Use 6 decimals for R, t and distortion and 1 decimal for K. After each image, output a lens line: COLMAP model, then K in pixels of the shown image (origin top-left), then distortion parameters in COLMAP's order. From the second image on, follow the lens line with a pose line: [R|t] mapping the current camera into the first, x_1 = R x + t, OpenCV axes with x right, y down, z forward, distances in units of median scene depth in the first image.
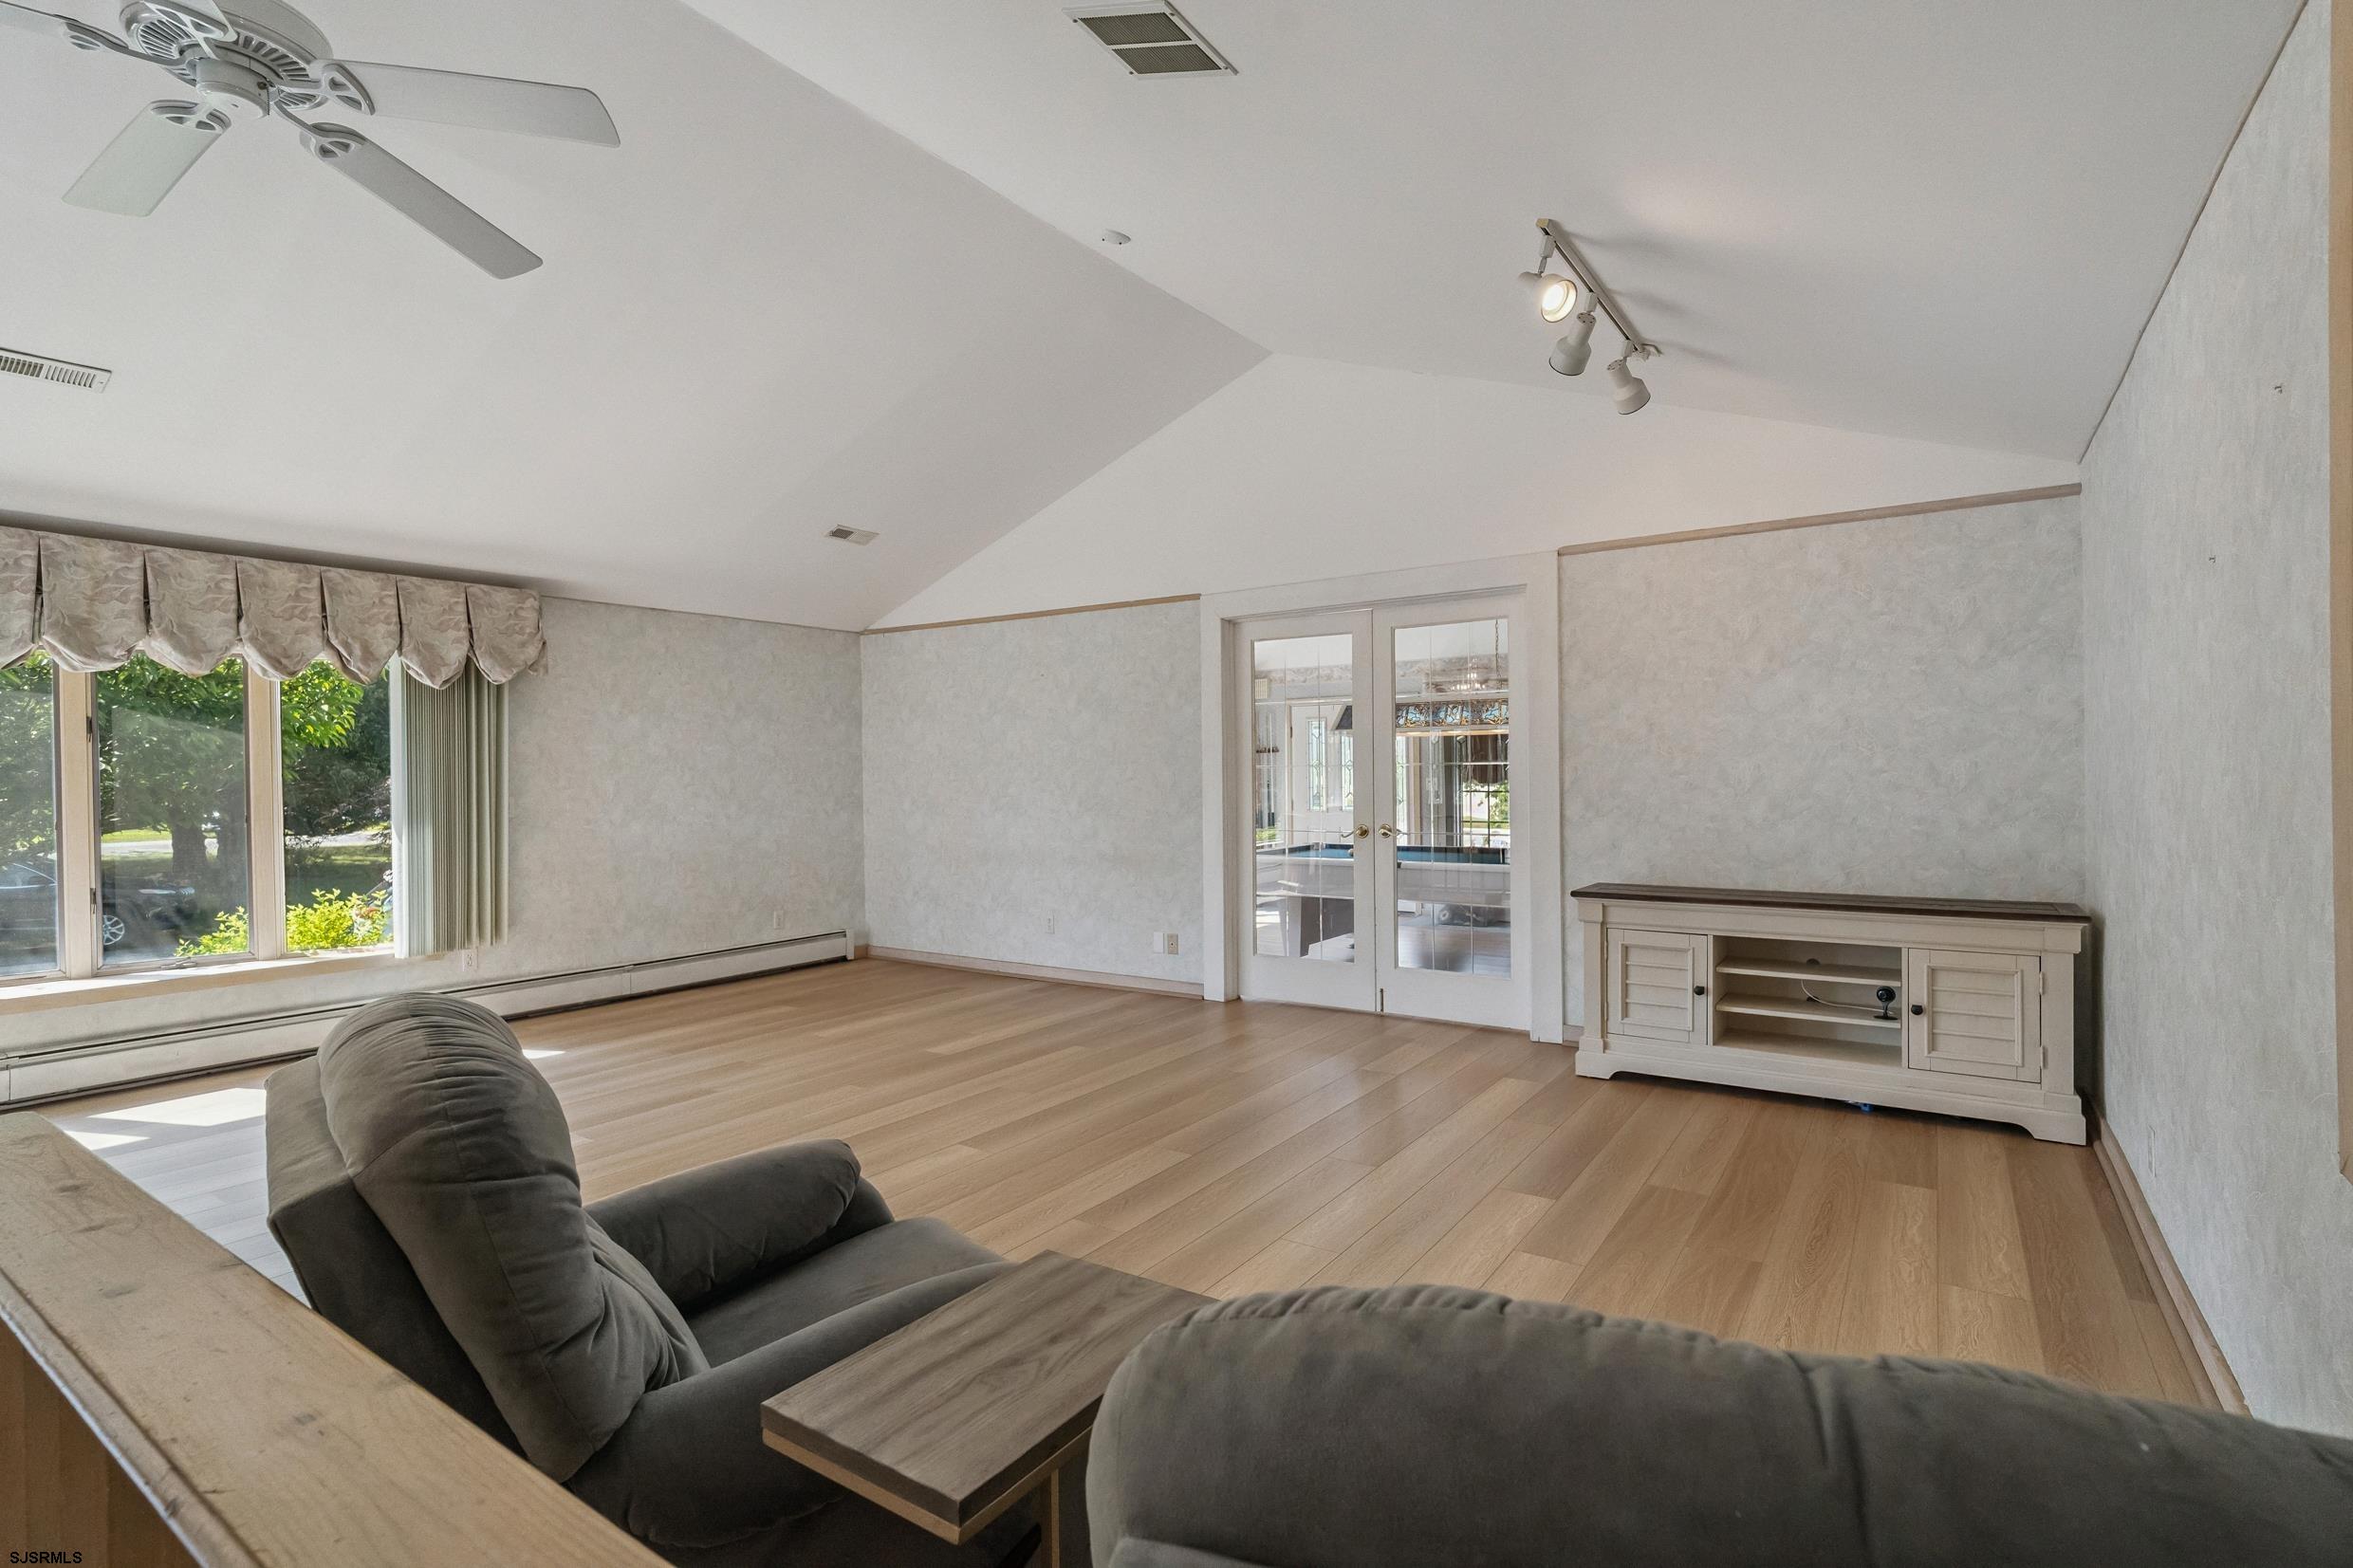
lens RADIAL K [[1100.6, 0, 1173.9], [0, 1100.6, 779.0], [0, 0, 1]] dist [-0.018851, 0.009857]
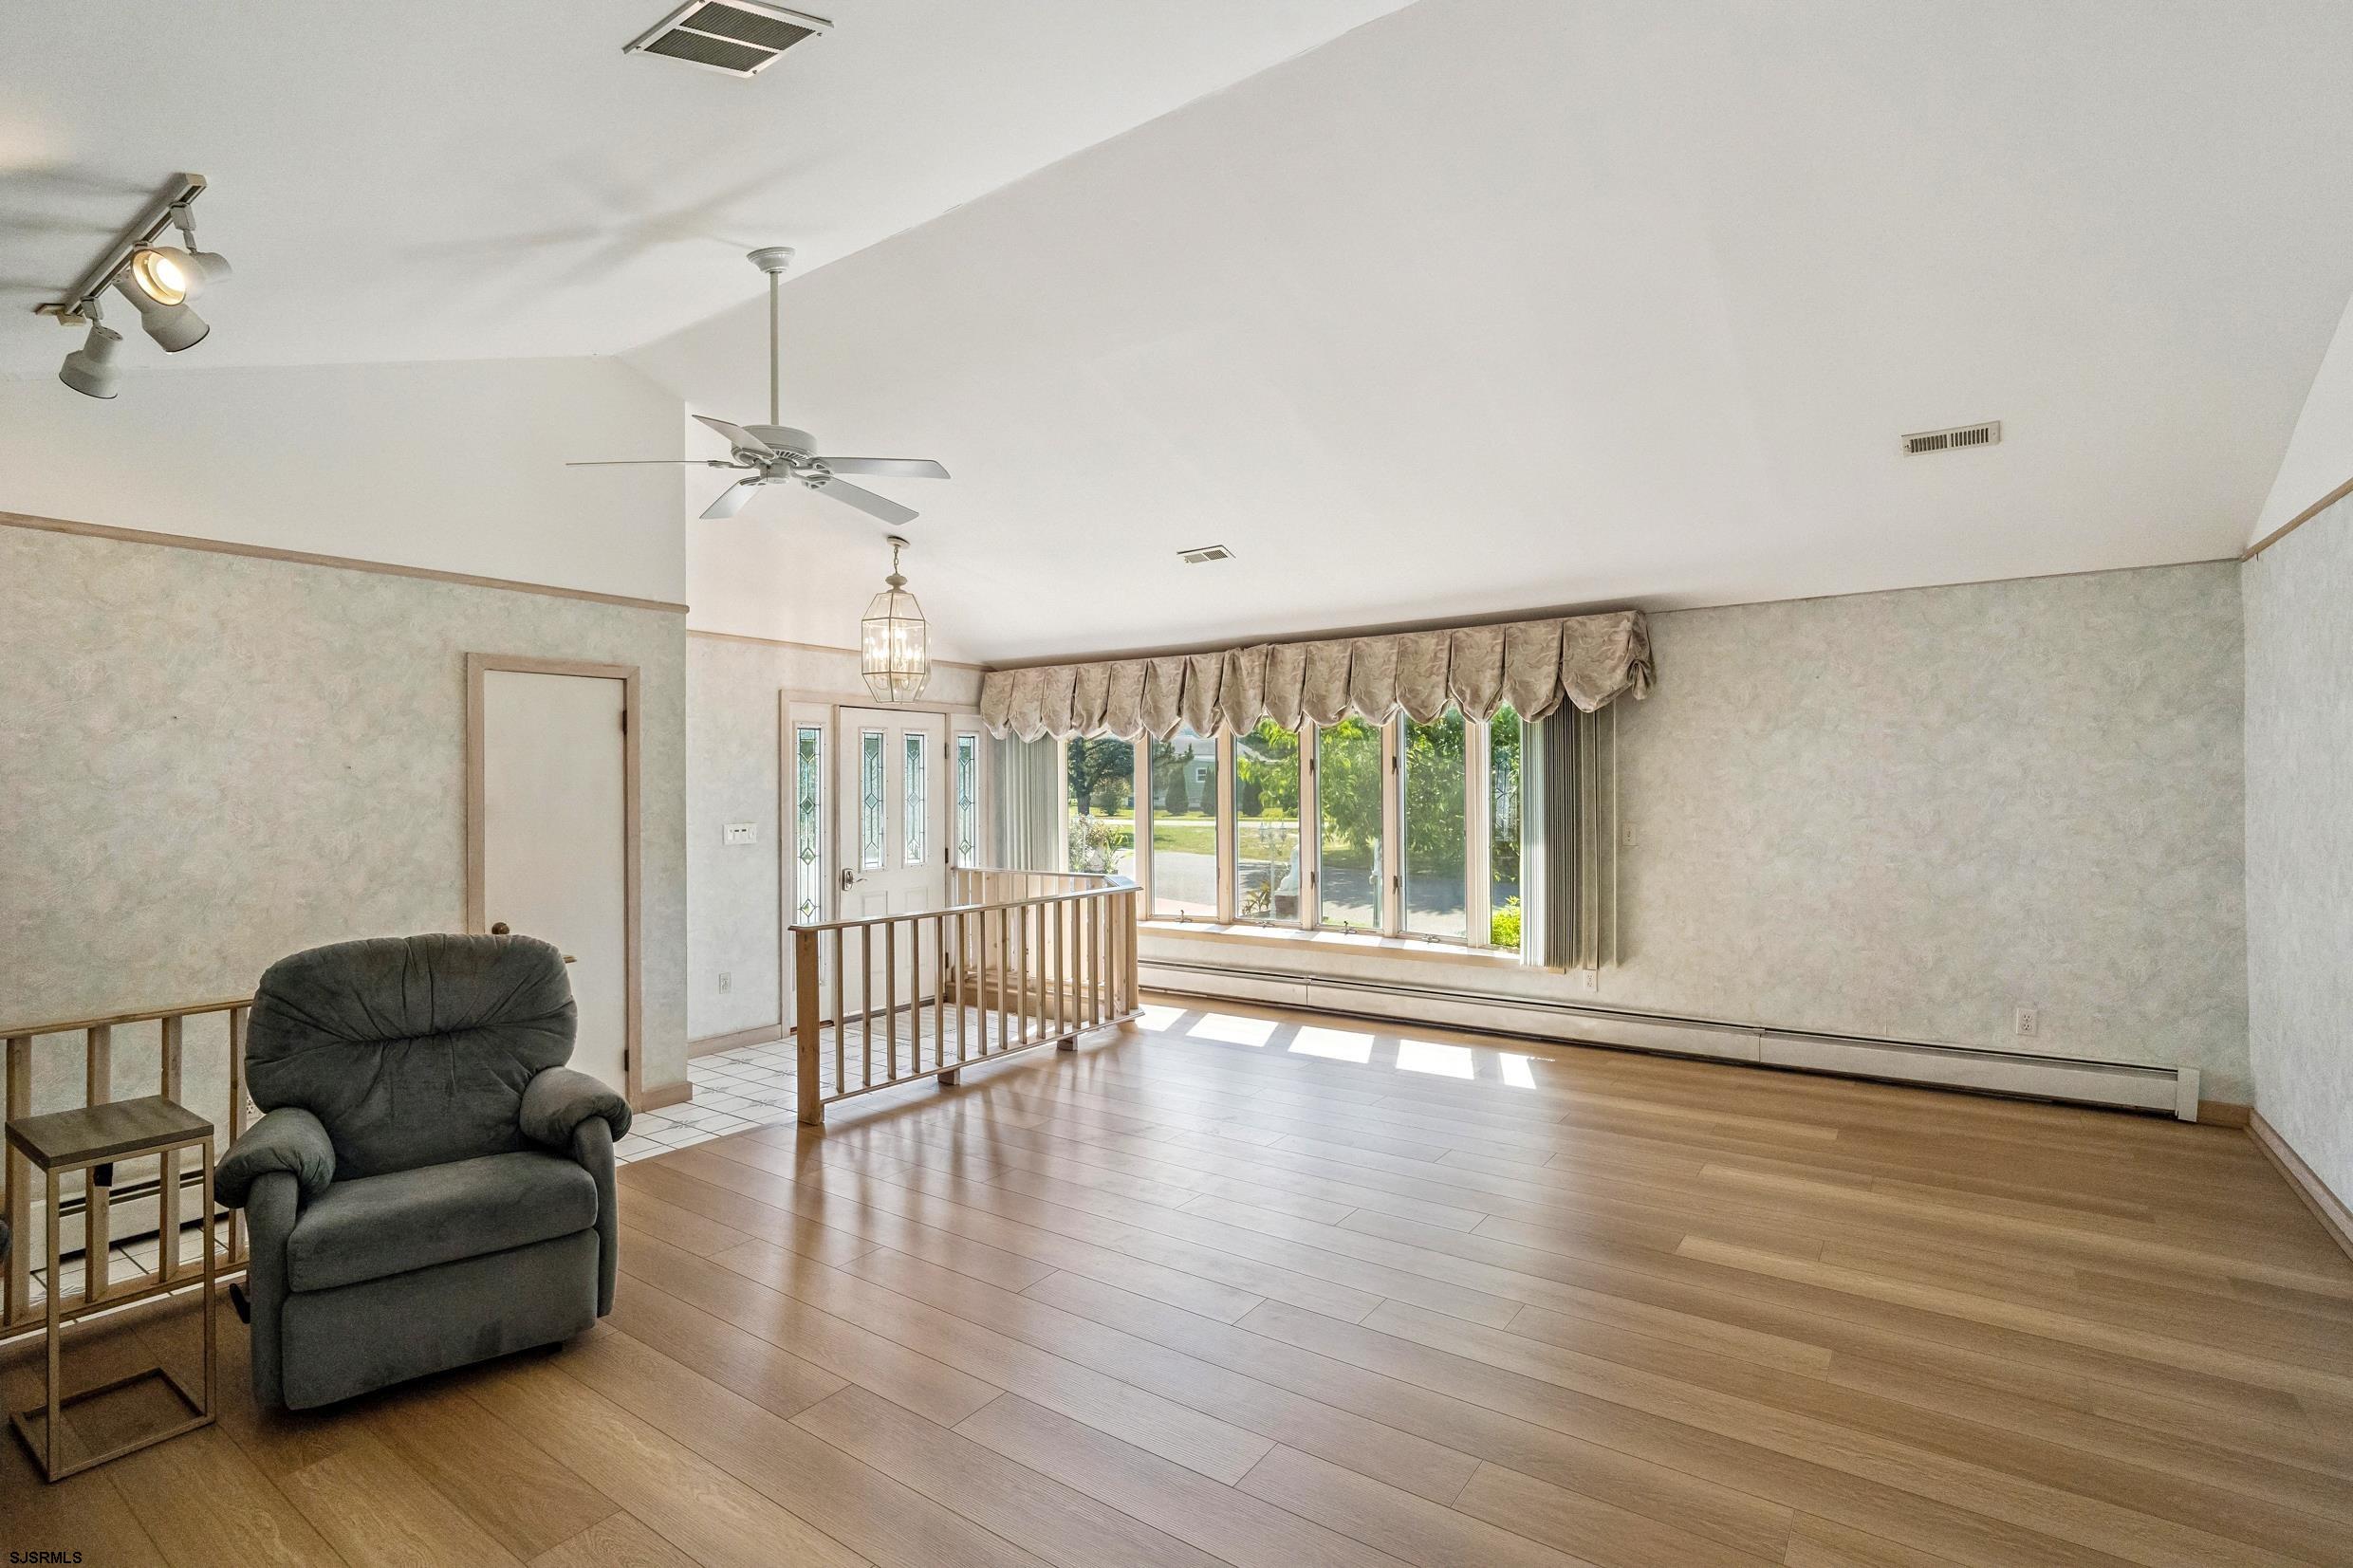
lens RADIAL K [[1100.6, 0, 1173.9], [0, 1100.6, 779.0], [0, 0, 1]] dist [-0.018851, 0.009857]
pose [[-0.008655, 0.008932, -0.999923, 0.369013], [0.003167, 0.999955, 0.008905, -0.032906], [0.999958, -0.003090, -0.008683, 0.579619]]
